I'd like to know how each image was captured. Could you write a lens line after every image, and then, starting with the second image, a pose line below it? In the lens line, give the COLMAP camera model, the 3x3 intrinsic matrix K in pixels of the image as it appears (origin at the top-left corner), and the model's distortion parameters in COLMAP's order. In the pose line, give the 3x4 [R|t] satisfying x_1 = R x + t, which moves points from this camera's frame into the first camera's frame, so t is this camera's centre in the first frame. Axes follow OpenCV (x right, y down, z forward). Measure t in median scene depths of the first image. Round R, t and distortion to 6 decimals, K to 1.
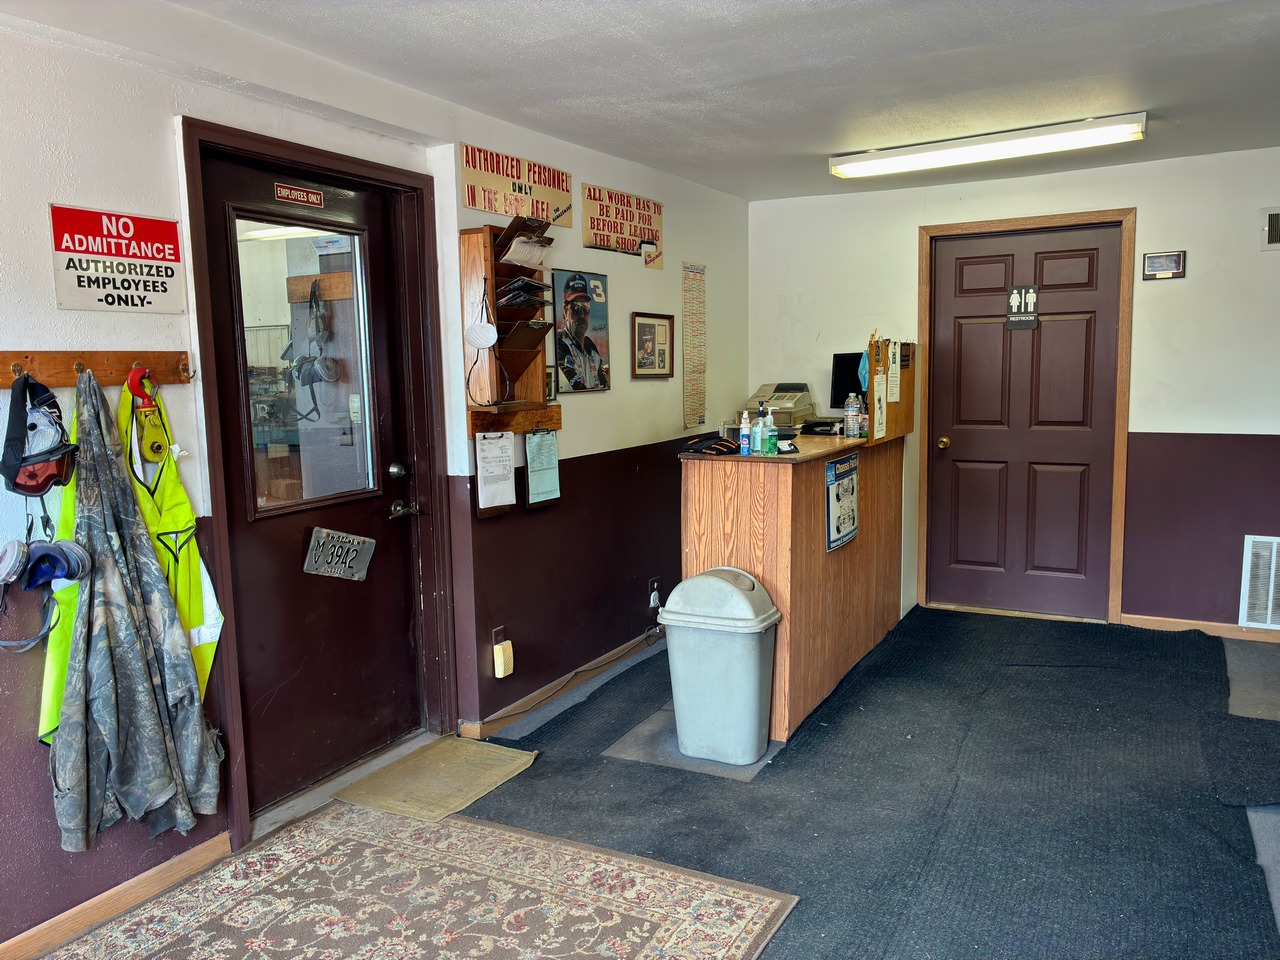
lens RADIAL K [[979.8, 0, 636.7], [0, 979.8, 482.9], [0, 0, 1]] dist [0.042347, -0.054899]
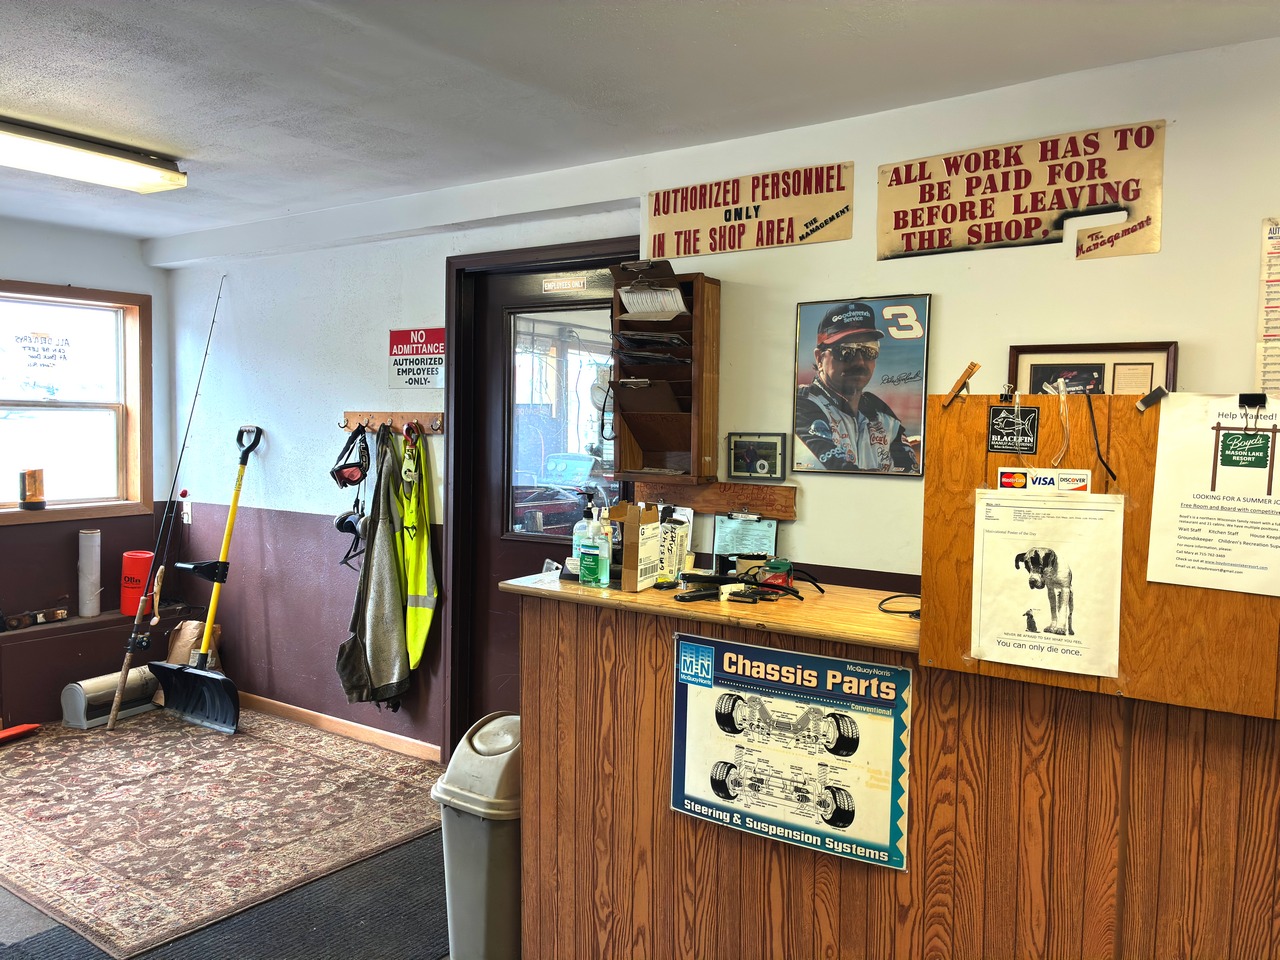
lens RADIAL K [[1028.2, 0, 740.0], [0, 1028.2, 485.7], [0, 0, 1]] dist [0.015775, -0.048251]
pose [[-0.086284, 0.073770, -0.993536, 0.680995], [-0.134790, 0.987221, 0.085007, -0.139246], [0.987110, 0.141254, -0.075238, 1.010380]]
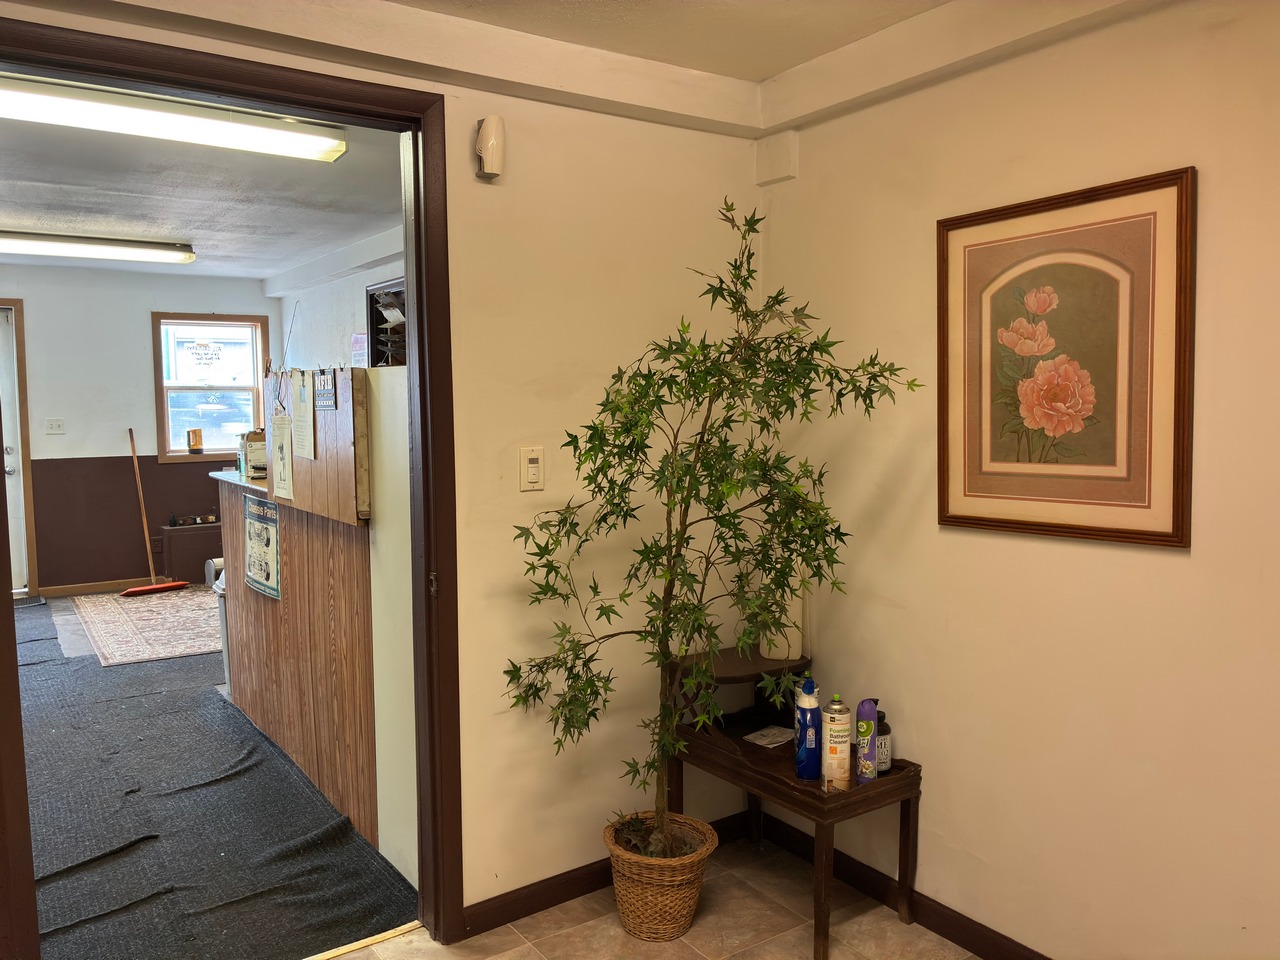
lens RADIAL K [[979.8, 0, 636.7], [0, 979.8, 482.9], [0, 0, 1]] dist [0.042347, -0.054899]
pose [[-0.436991, 0.105103, -0.893304, 0.897972], [-0.088754, 0.983264, 0.159105, -0.224701], [0.895076, 0.148812, -0.420350, 1.725553]]
